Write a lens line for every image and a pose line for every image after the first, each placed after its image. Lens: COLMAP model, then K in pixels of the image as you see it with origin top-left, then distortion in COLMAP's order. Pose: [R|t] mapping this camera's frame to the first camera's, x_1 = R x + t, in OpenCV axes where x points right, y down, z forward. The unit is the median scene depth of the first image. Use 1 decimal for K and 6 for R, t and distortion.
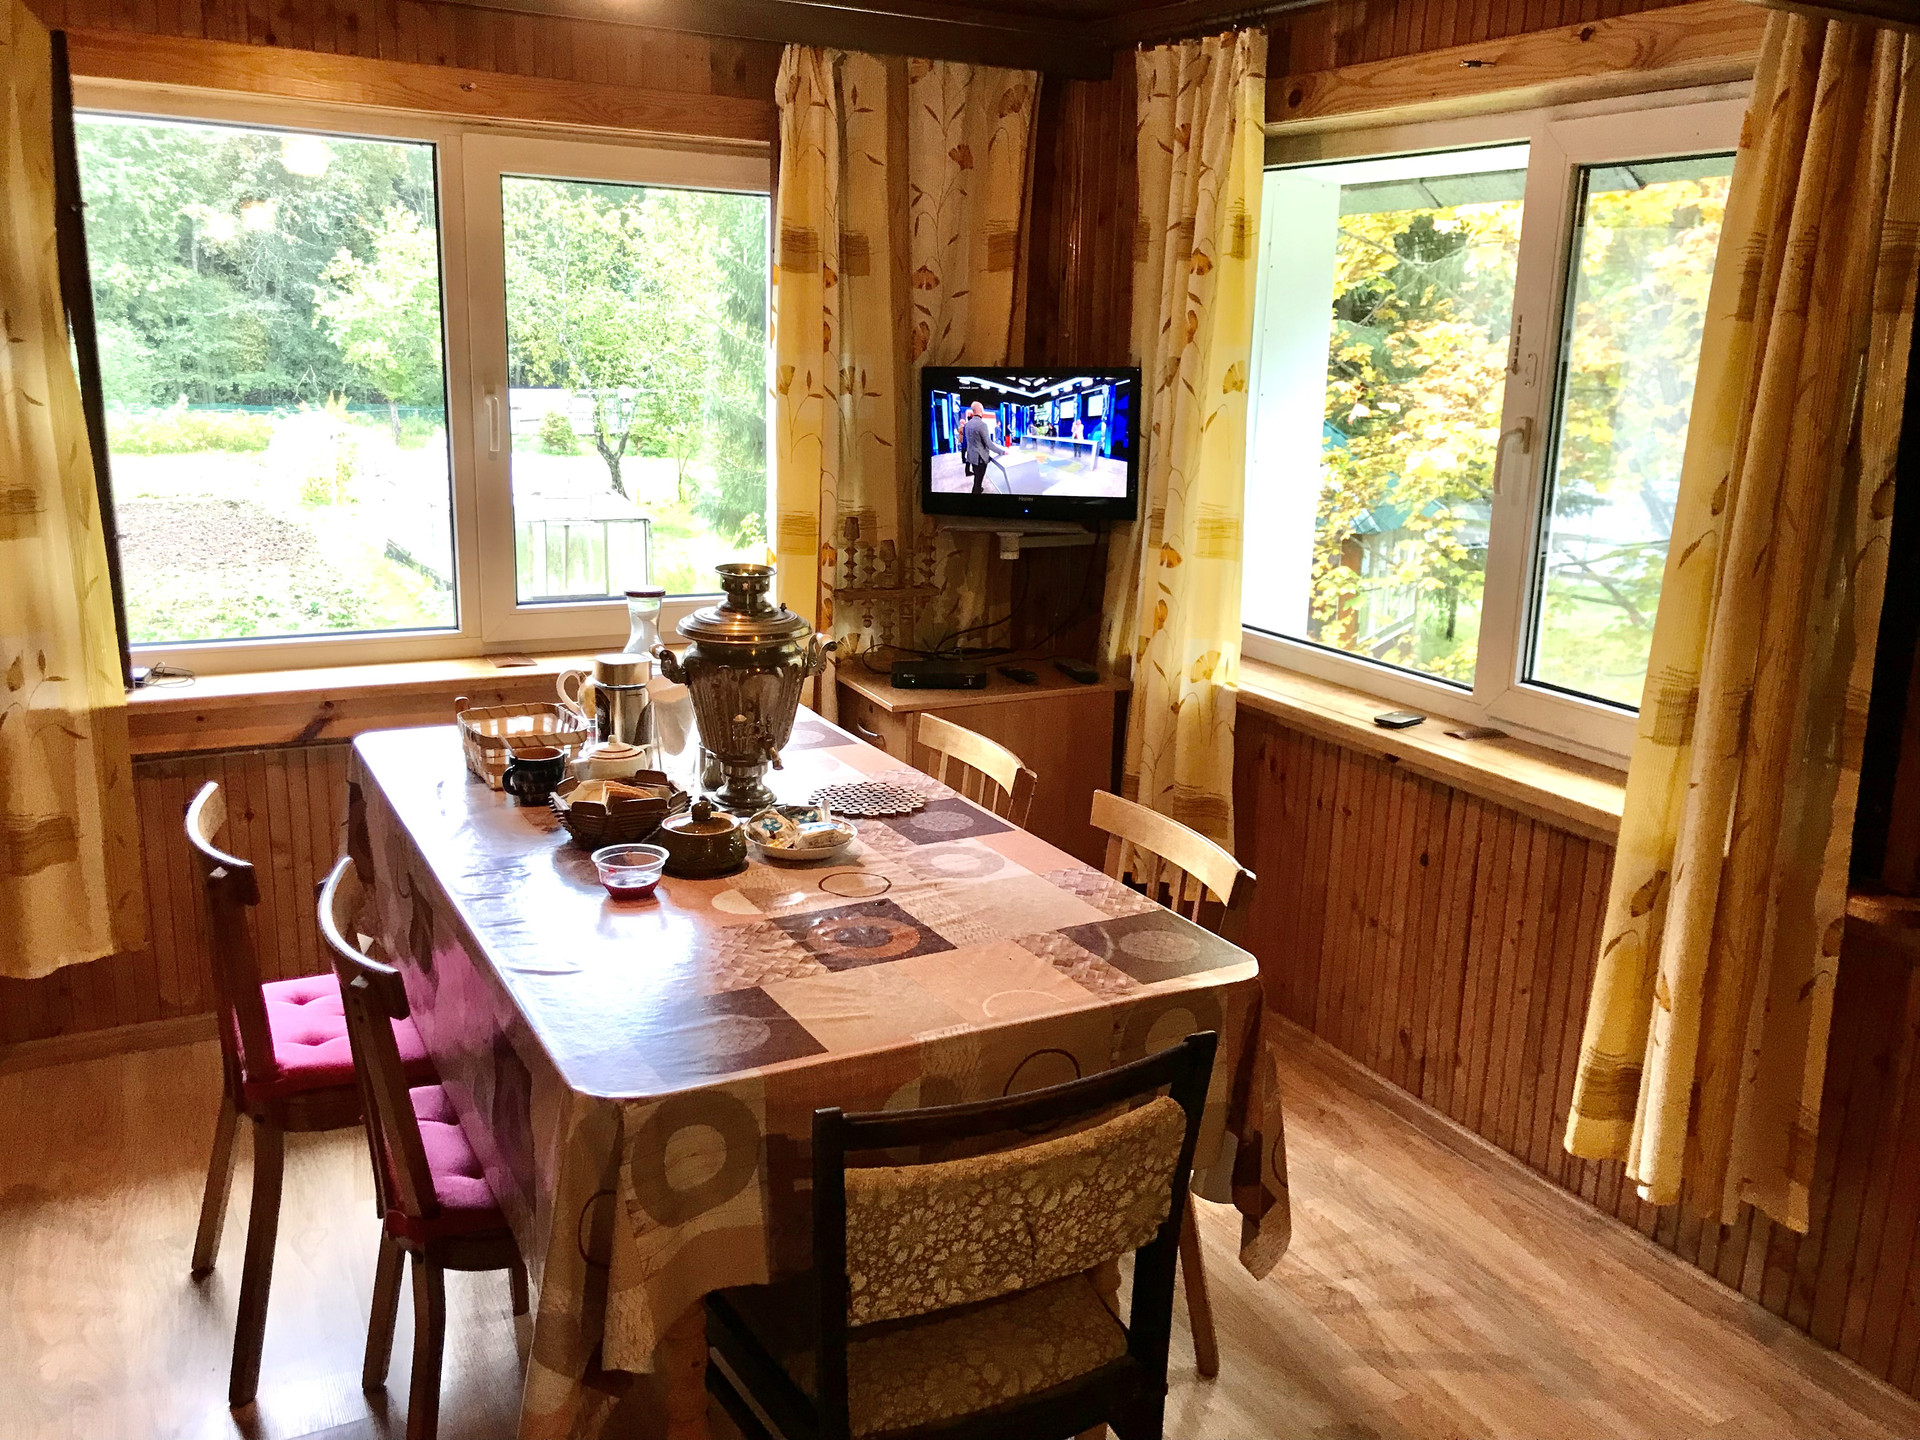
lens RADIAL K [[1542.8, 0, 960.0], [0, 1542.8, 720.0], [0, 0, 1]] dist [0.022807, -0.026312]
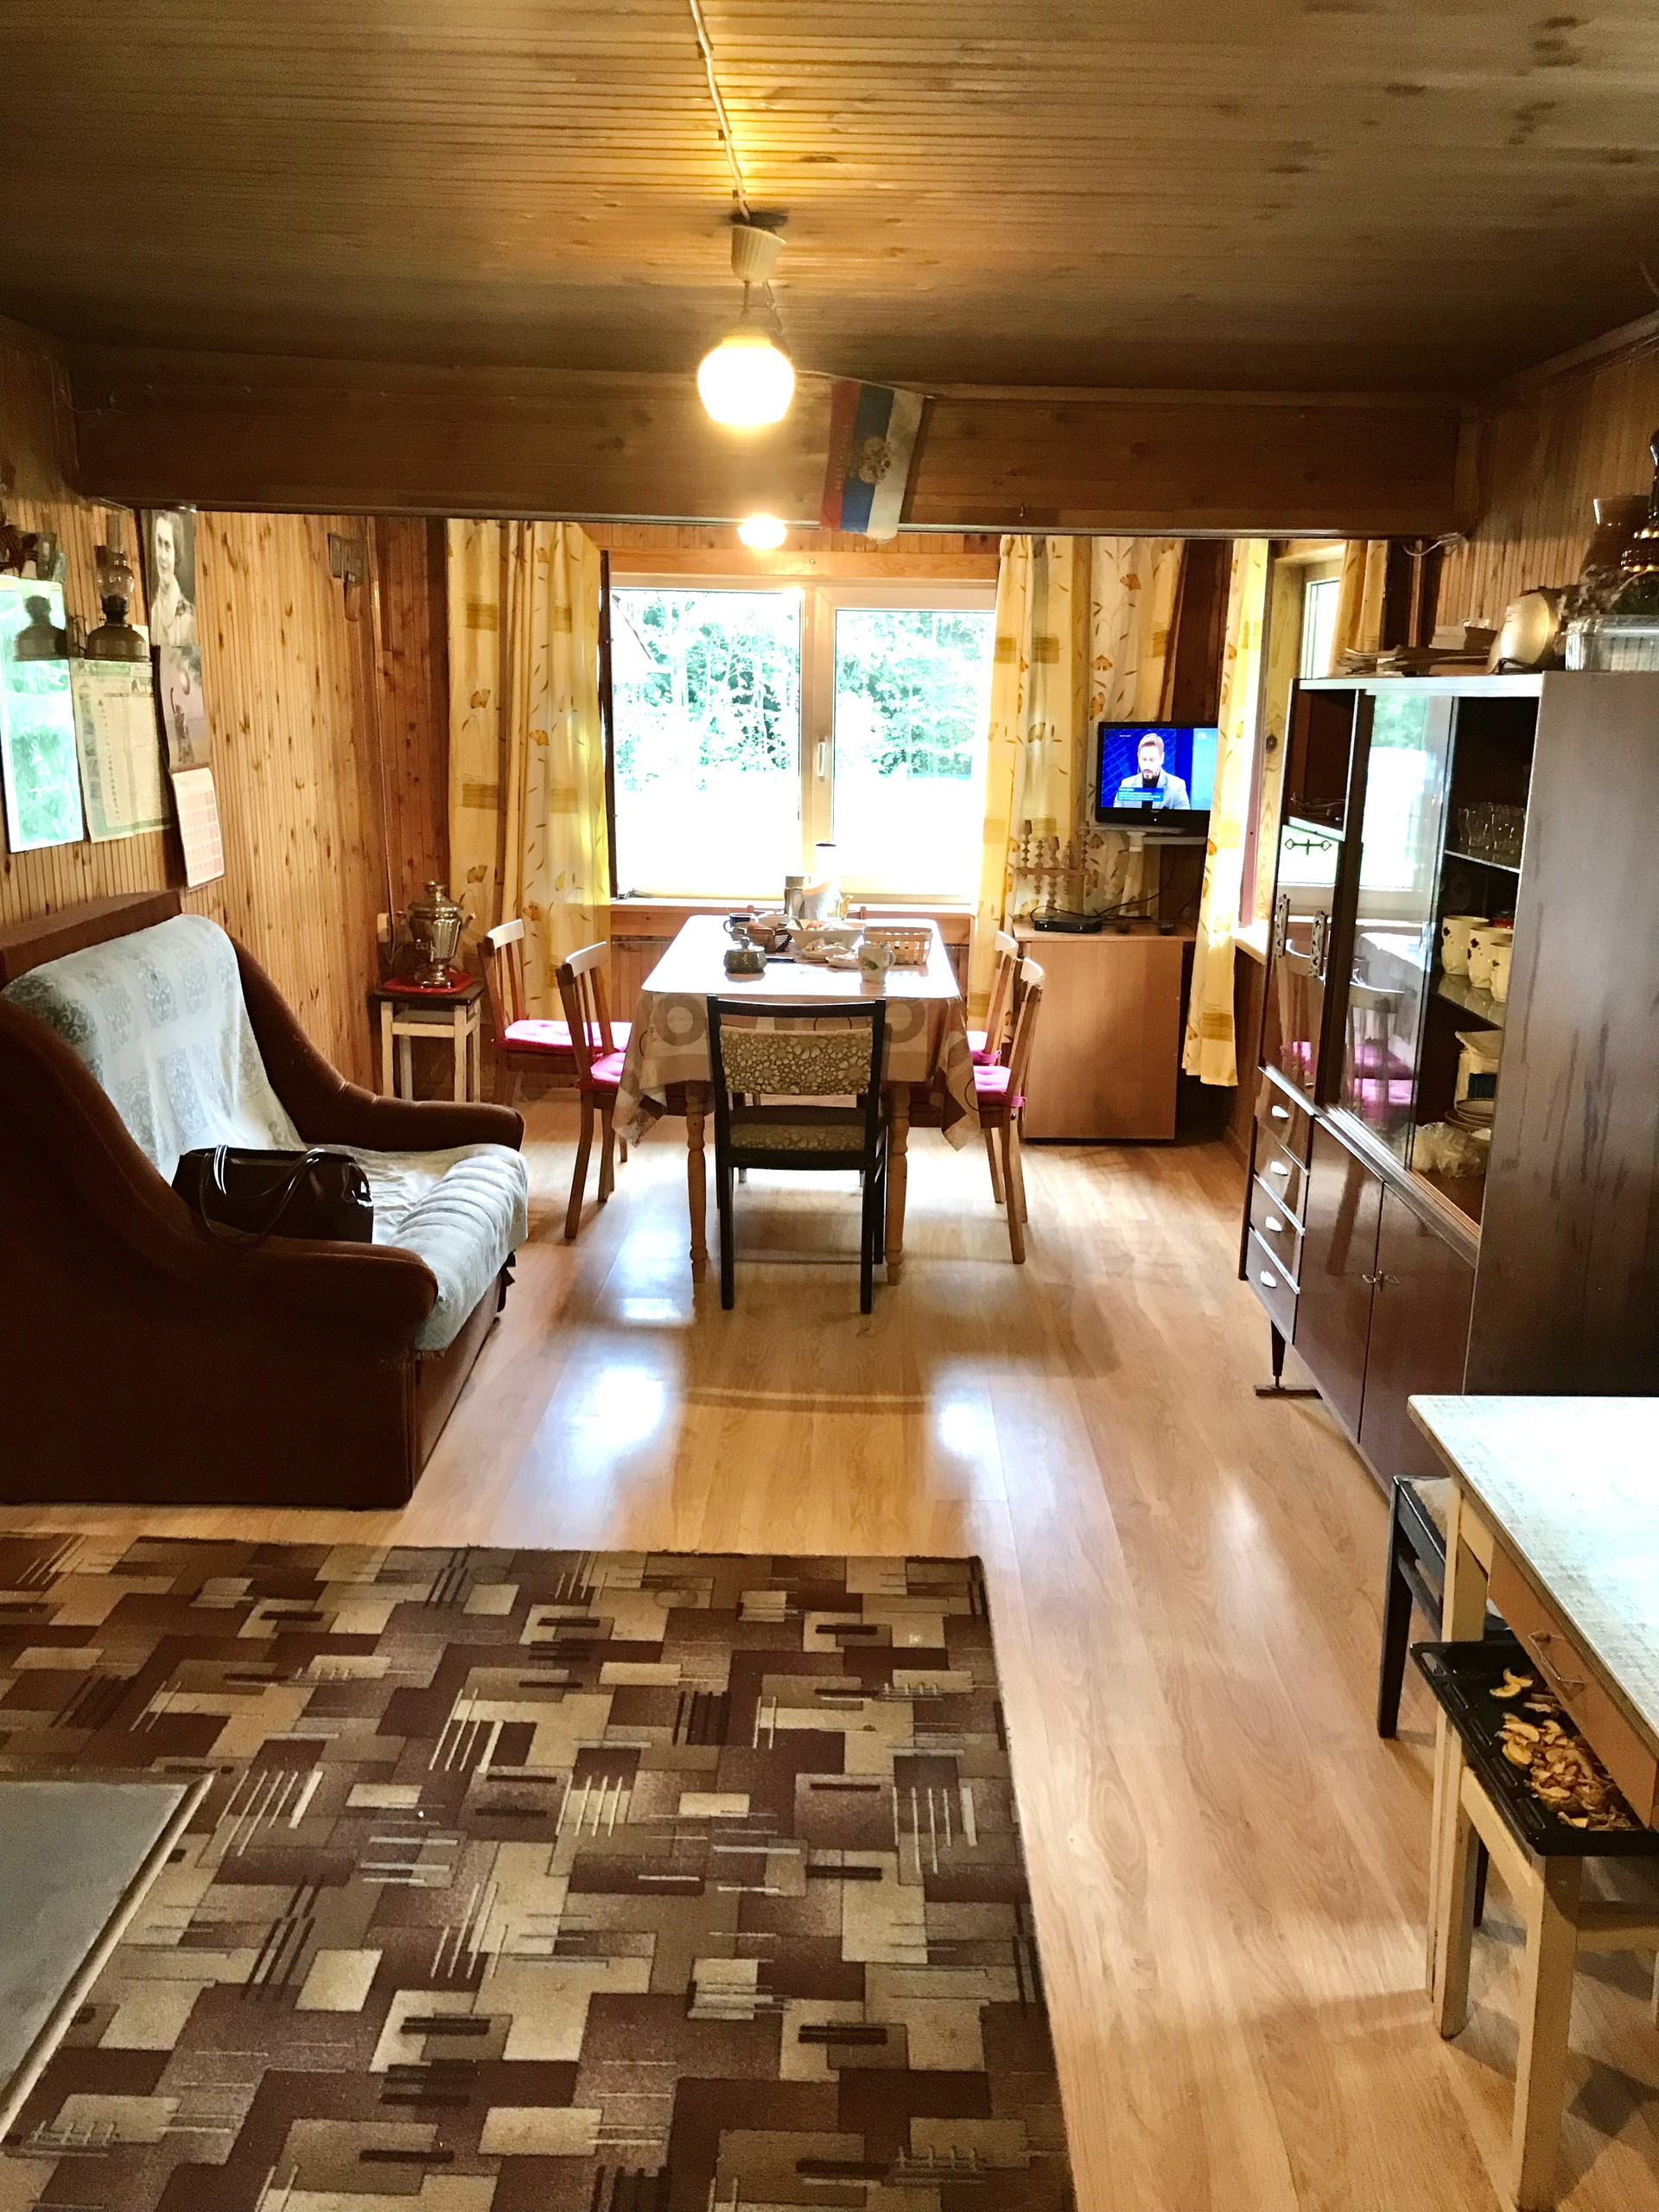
lens RADIAL K [[1777.4, 0, 829.5], [0, 1777.4, 1106.0], [0, 0, 1]] dist [0.022807, -0.026312]
pose [[0.872177, 0.091898, -0.480482, 0.614097], [-0.100584, 0.994899, 0.007706, 0.153494], [0.478739, 0.041608, 0.876971, -0.618359]]
